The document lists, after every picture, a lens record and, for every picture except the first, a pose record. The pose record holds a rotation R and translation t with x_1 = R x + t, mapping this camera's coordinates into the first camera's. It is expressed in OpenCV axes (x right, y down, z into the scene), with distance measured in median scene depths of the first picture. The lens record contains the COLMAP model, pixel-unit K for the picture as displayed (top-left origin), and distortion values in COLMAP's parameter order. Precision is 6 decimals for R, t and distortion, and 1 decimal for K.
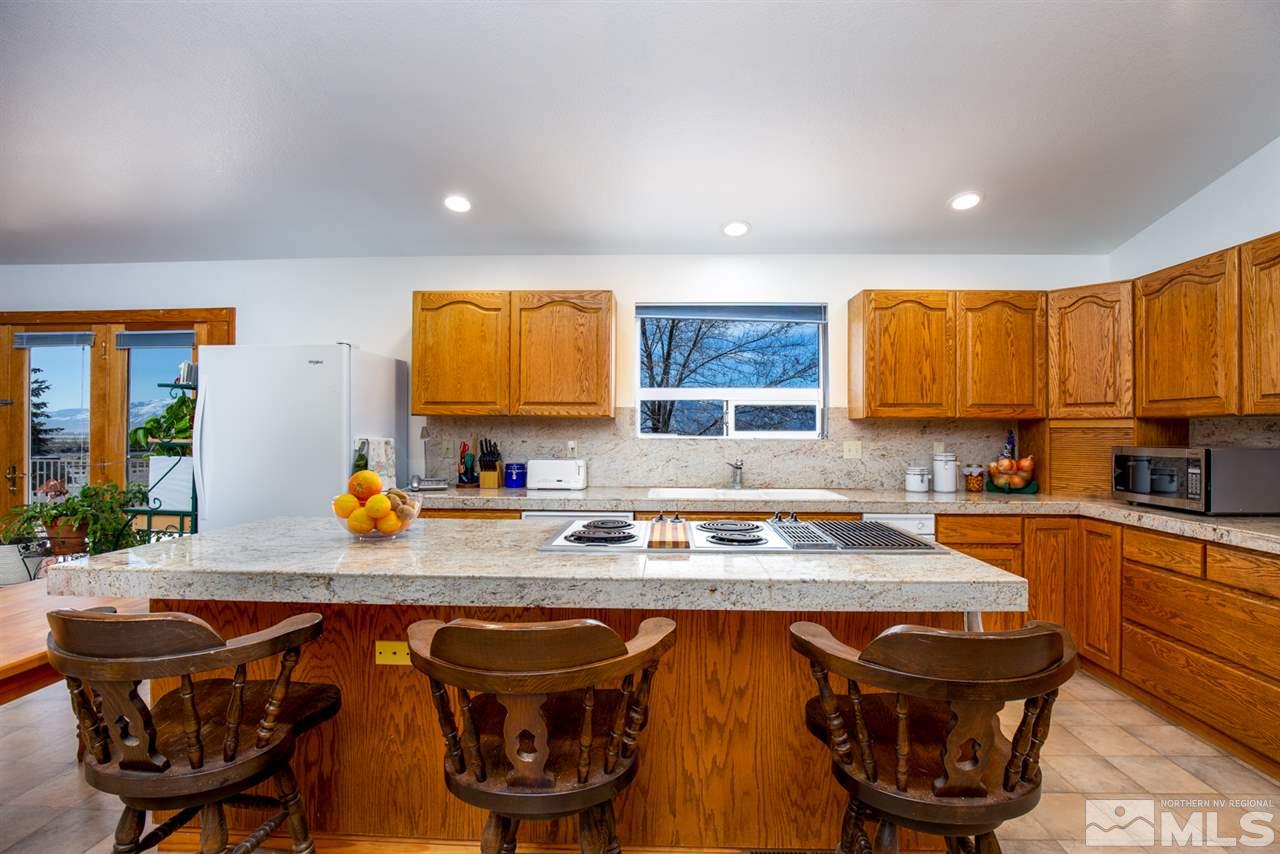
lens RADIAL K [[591.0, 0, 640.0], [0, 591.0, 427.0], [0, 0, 1]] dist [-0.025955, 0.000206]
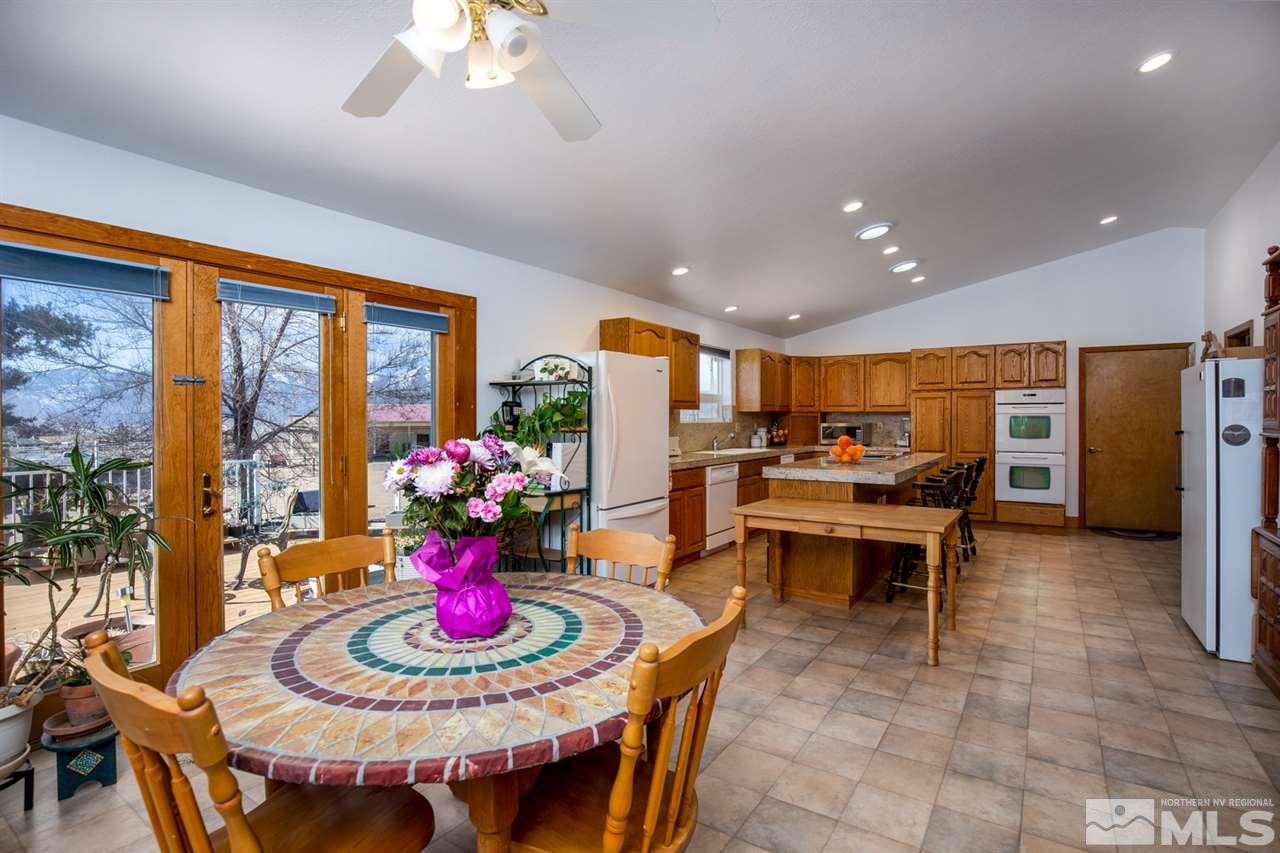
lens RADIAL K [[636.5, 0, 640.6], [0, 636.5, 419.3], [0, 0, 1]] dist [-0.000735, -0.000042]
pose [[0.508301, -0.007383, 0.861148, -1.676452], [-0.002738, 0.999944, 0.010190, -0.008625], [-0.861175, -0.007537, 0.508252, 0.224819]]
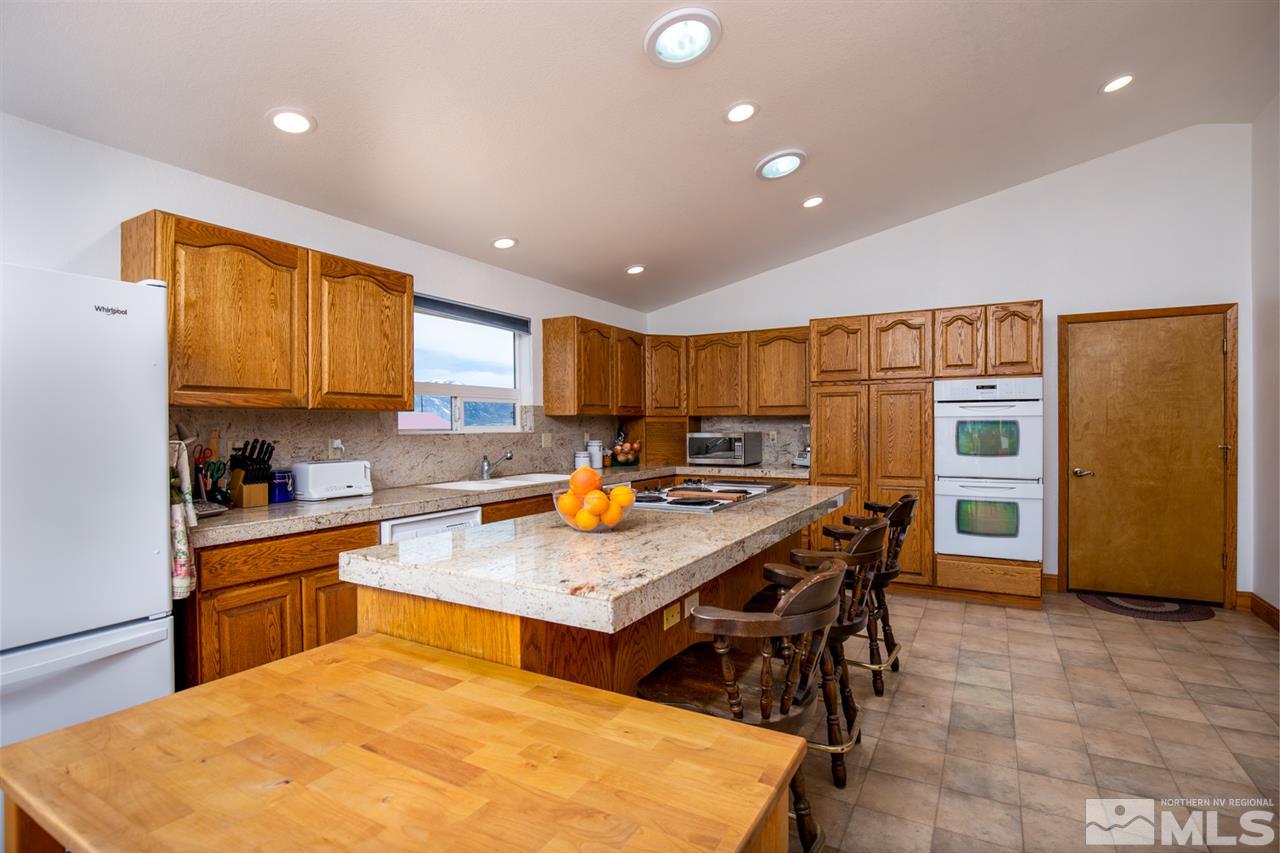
lens RADIAL K [[626.5, 0, 640.0], [0, 626.5, 426.5], [0, 0, 1]] dist [-0.011408, 0.000137]
pose [[0.457825, -0.008594, 0.889001, -0.760178], [0.000950, 0.999957, 0.009178, -0.002444], [-0.889042, -0.003358, 0.457814, 0.232554]]
